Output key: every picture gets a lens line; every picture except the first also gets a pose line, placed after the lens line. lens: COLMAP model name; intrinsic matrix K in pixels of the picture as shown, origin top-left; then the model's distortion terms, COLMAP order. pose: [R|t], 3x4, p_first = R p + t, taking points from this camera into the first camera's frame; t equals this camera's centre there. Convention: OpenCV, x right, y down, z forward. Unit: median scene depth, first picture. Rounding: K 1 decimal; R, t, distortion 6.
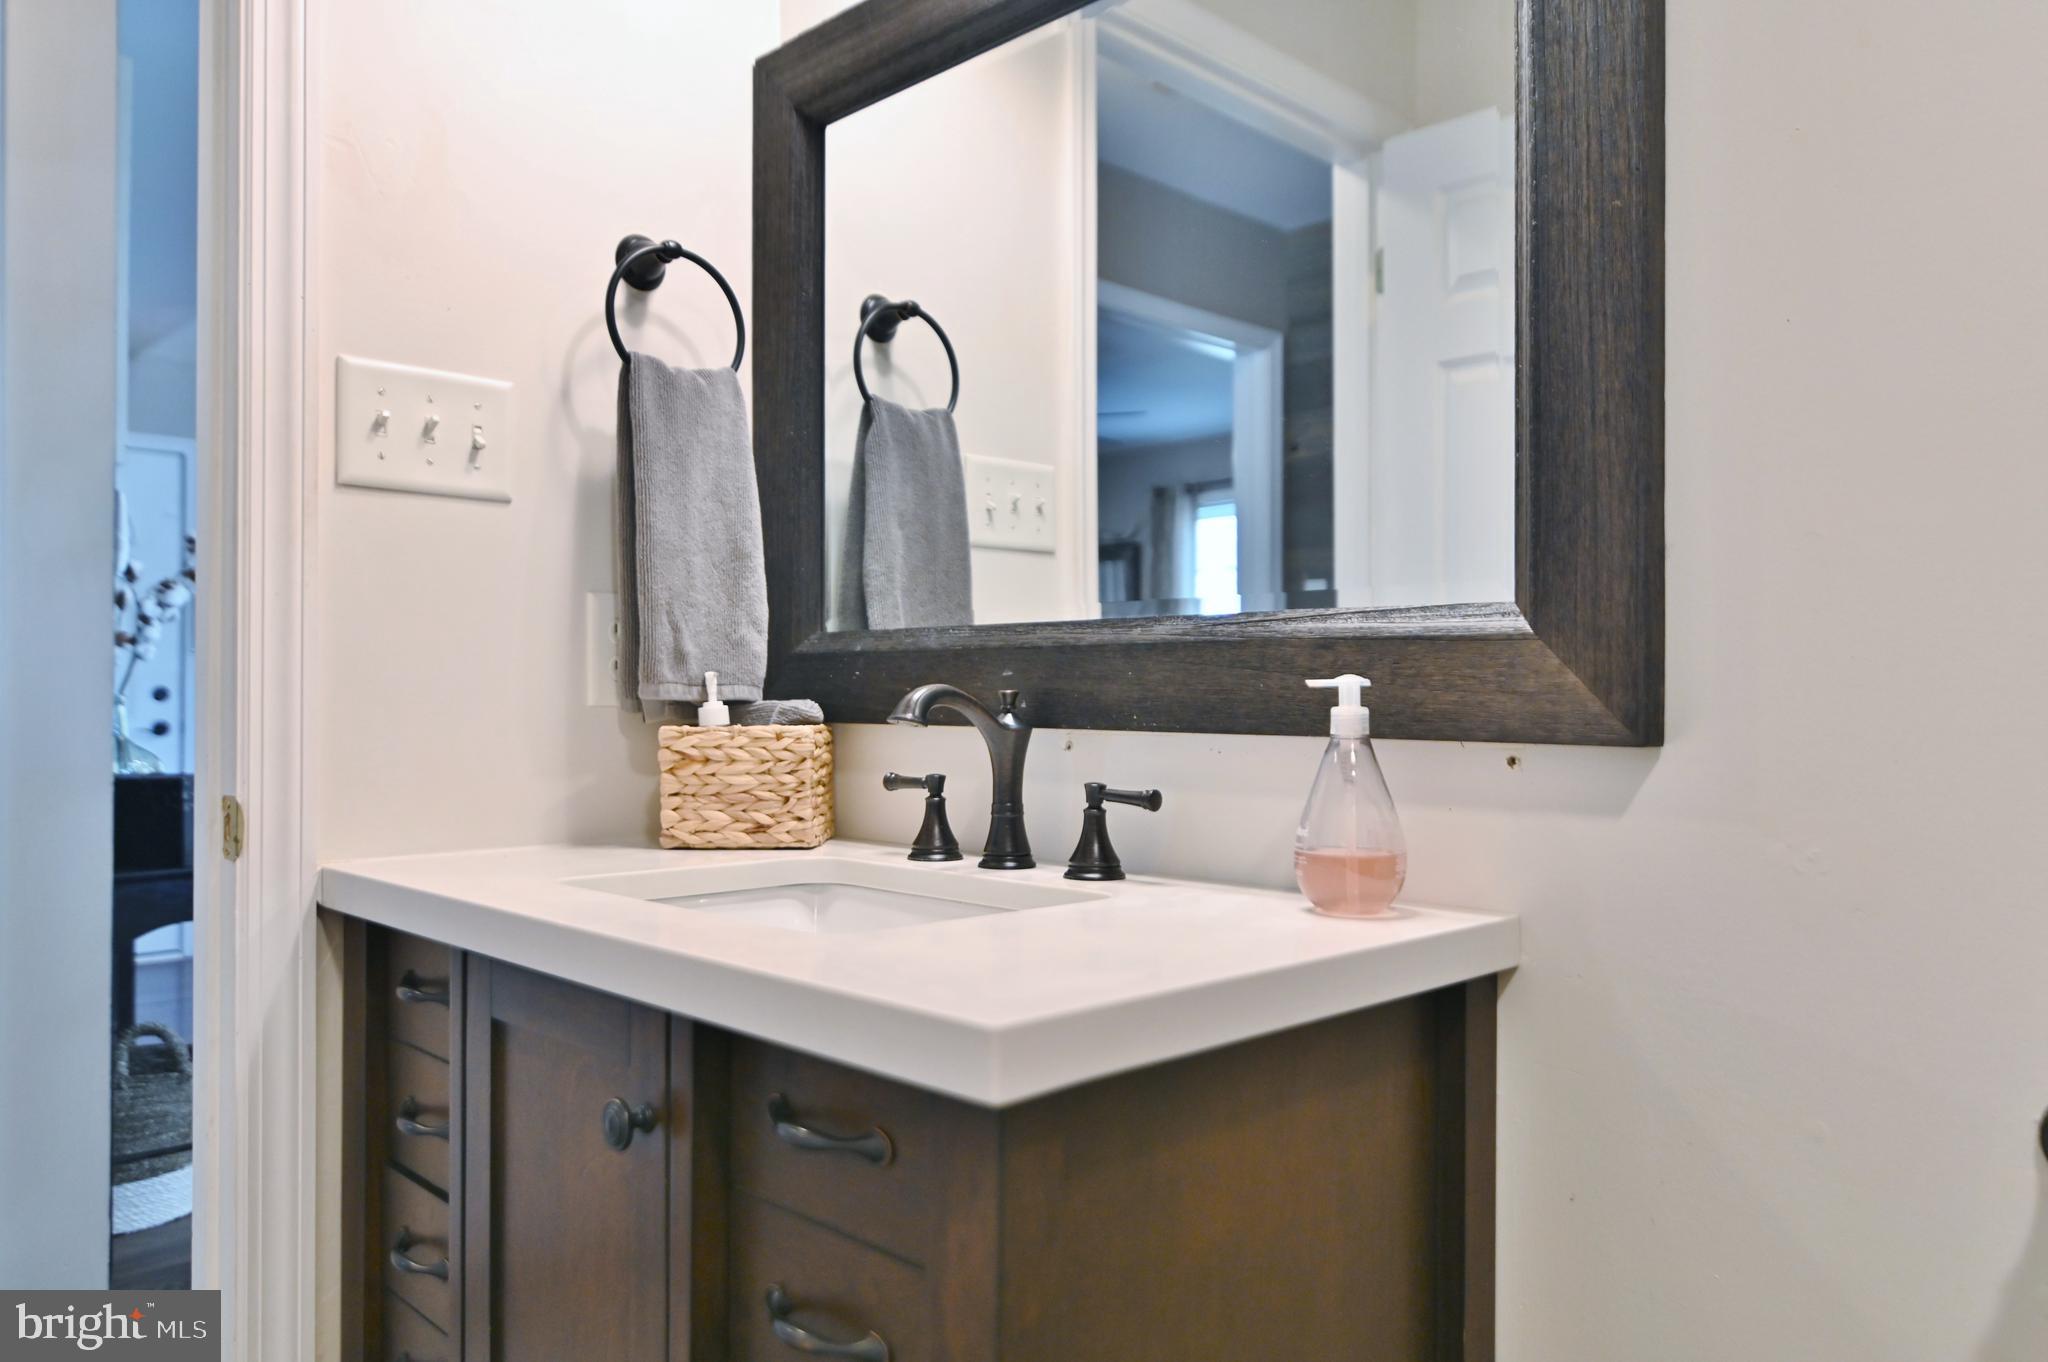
lens RADIAL K [[1453.4, 0, 1024.0], [0, 1453.4, 681.0], [0, 0, 1]] dist [-0.002308, -0.000177]
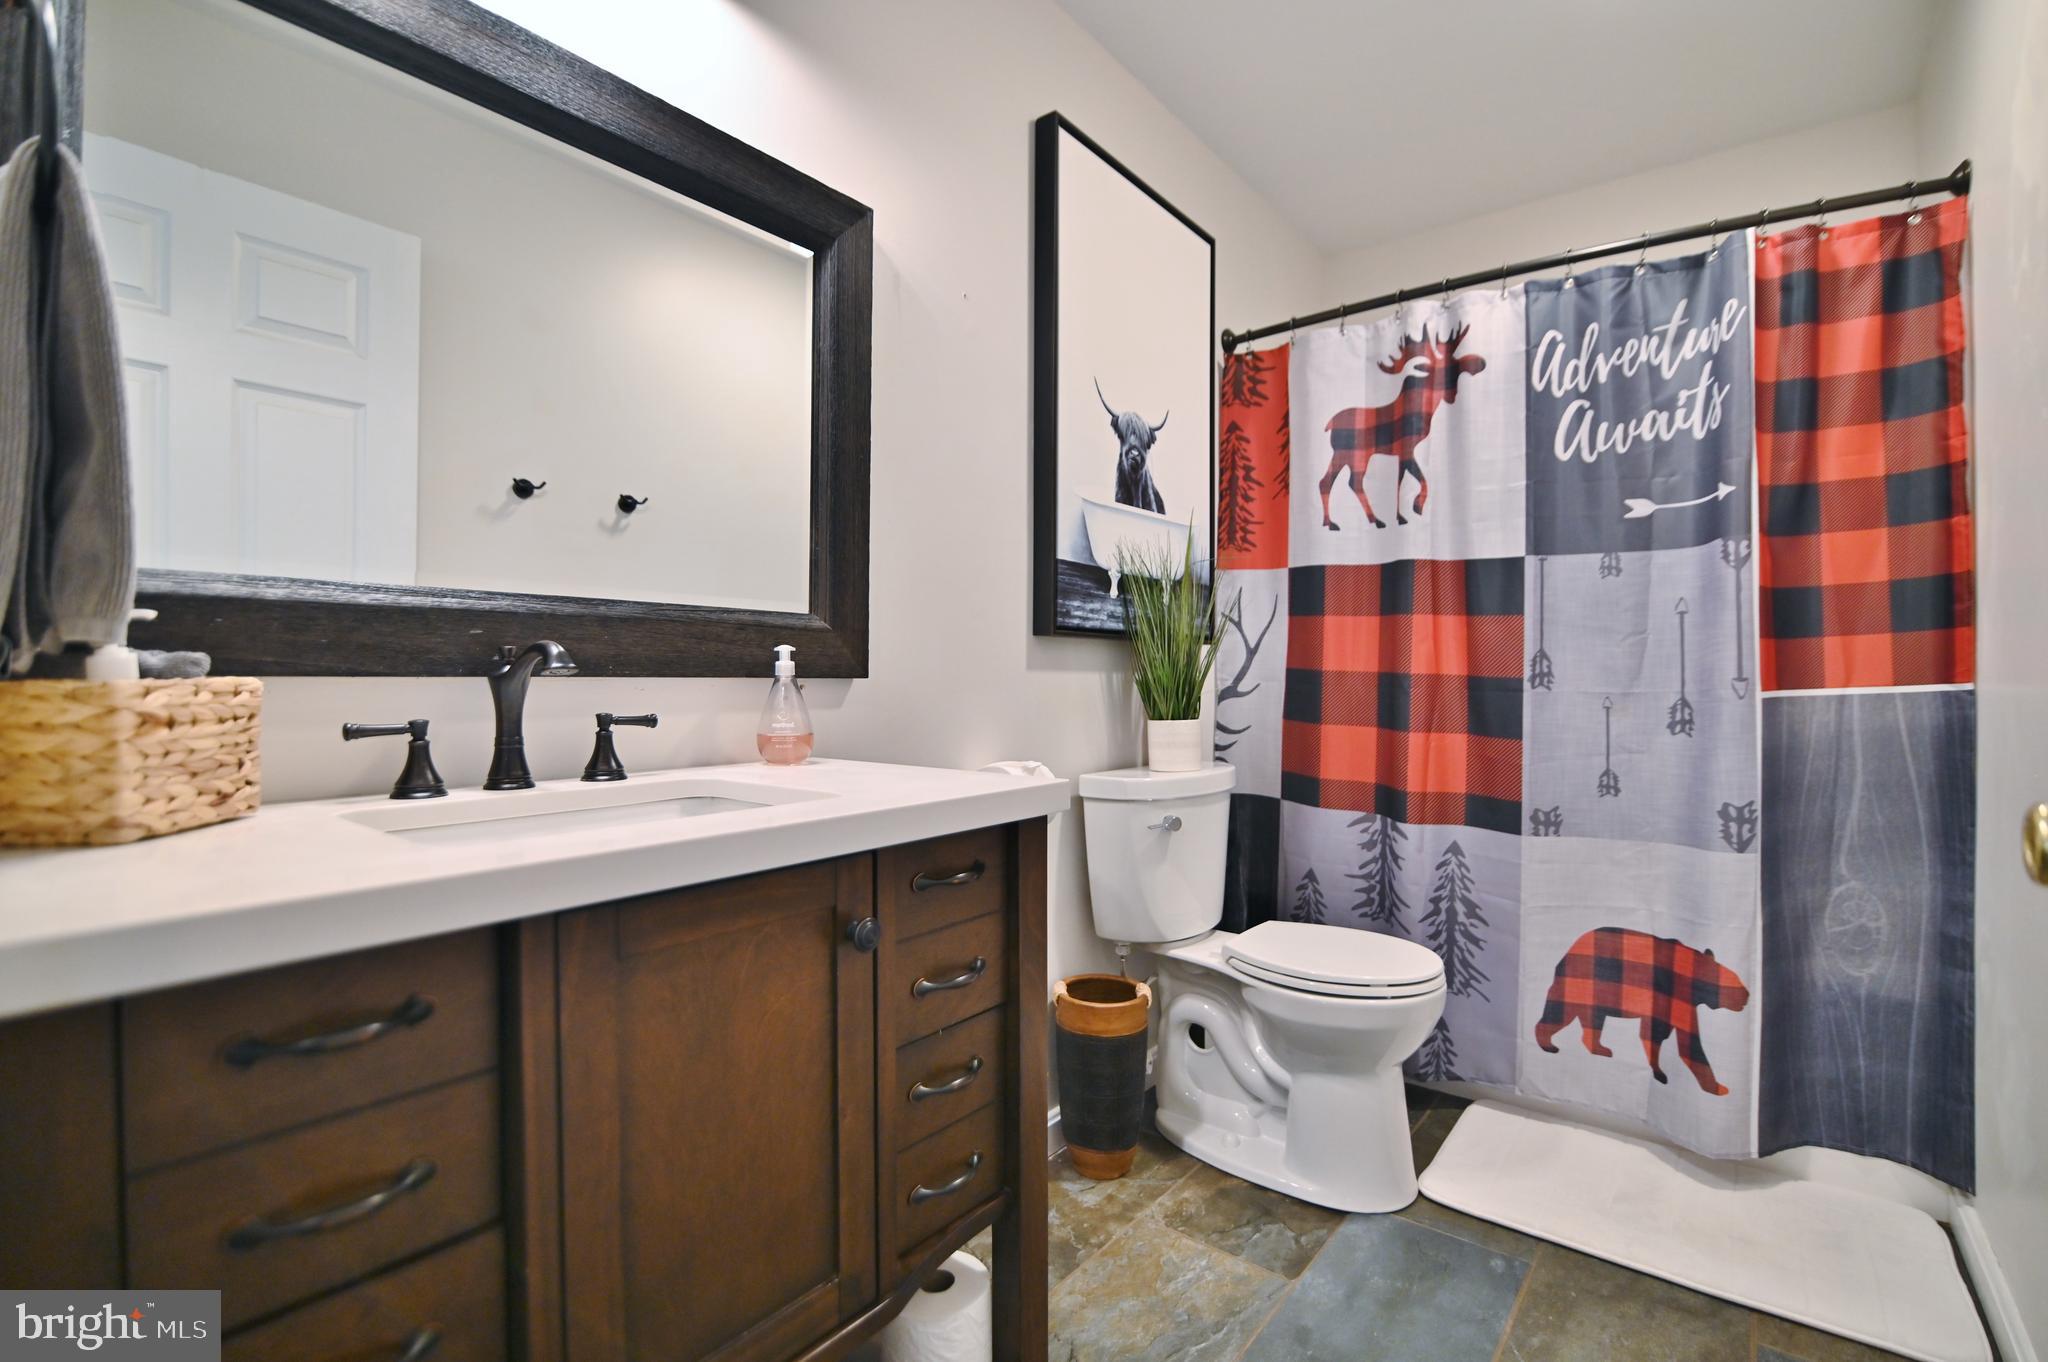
lens RADIAL K [[935.7, 0, 1028.1], [0, 935.7, 680.5], [0, 0, 1]] dist [-0.020323, 0.001537]
pose [[-0.128905, -0.007376, 0.991629, -0.863005], [-0.009475, 0.999936, 0.006206, 0.026467], [-0.991612, -0.008596, -0.128967, 0.662750]]
